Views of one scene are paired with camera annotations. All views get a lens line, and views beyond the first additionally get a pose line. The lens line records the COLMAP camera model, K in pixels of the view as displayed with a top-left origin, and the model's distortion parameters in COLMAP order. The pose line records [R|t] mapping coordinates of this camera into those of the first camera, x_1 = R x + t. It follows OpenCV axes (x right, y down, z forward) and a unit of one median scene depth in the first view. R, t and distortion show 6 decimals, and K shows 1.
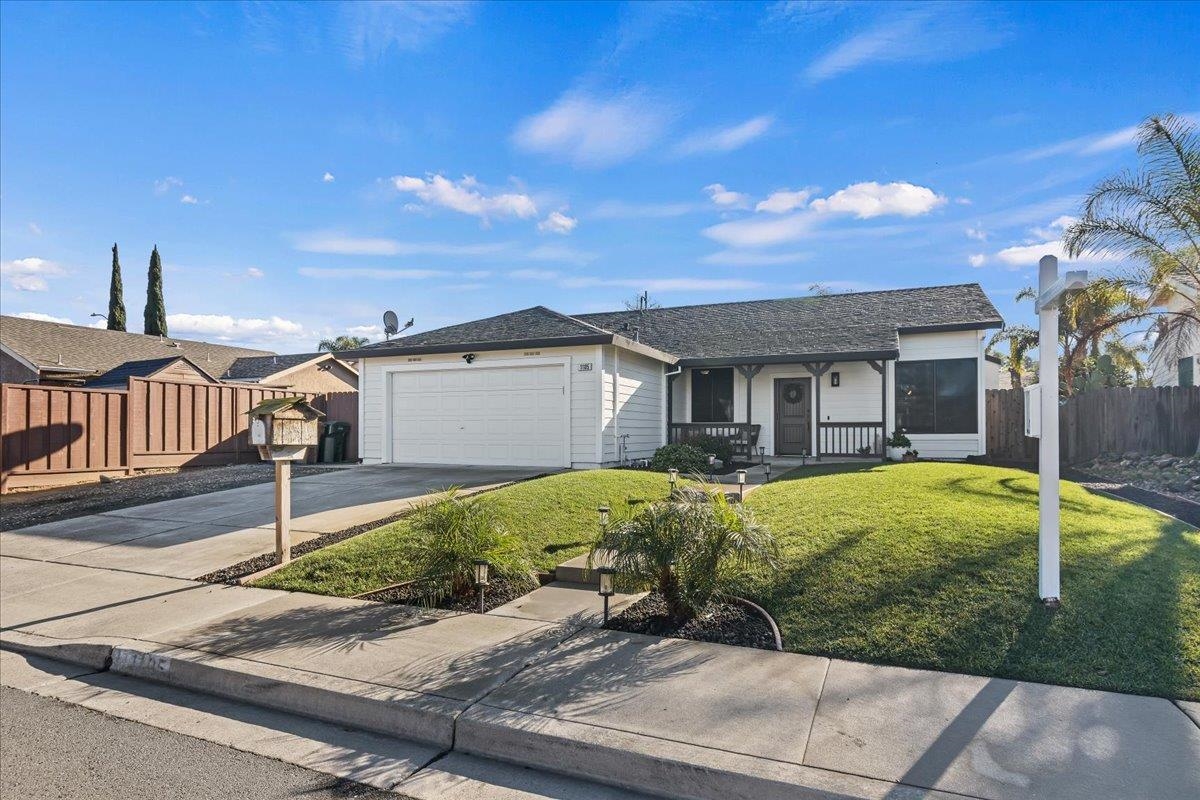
lens RADIAL K [[639.4, 0, 611.0], [0, 639.4, 428.9], [0, 0, 1]] dist [-0.002683, -0.000507]
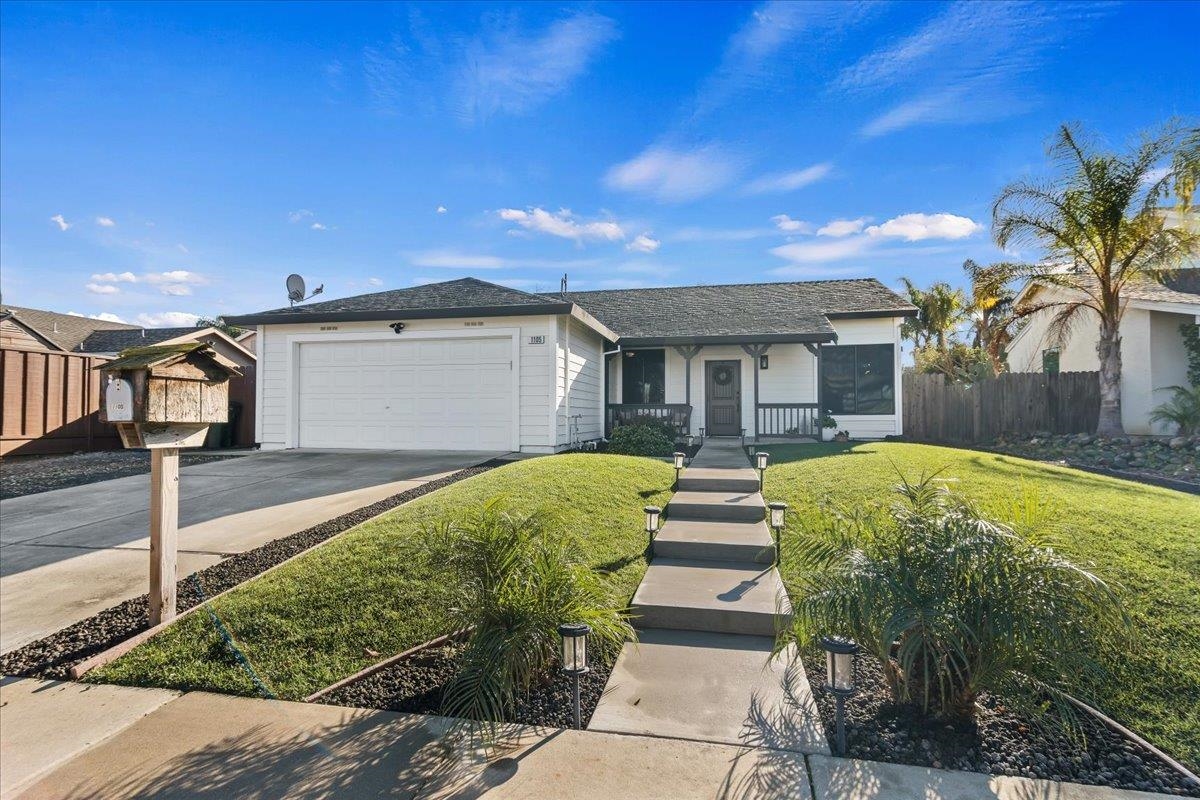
lens RADIAL K [[575.8, 0, 606.1], [0, 575.8, 401.6], [0, 0, 1]] dist [0.000642, 0.001408]
pose [[0.980905, 0.005172, 0.194417, -0.098942], [-0.001076, 0.999775, -0.021168, 0.007525], [-0.194482, 0.020555, 0.980691, 0.180292]]
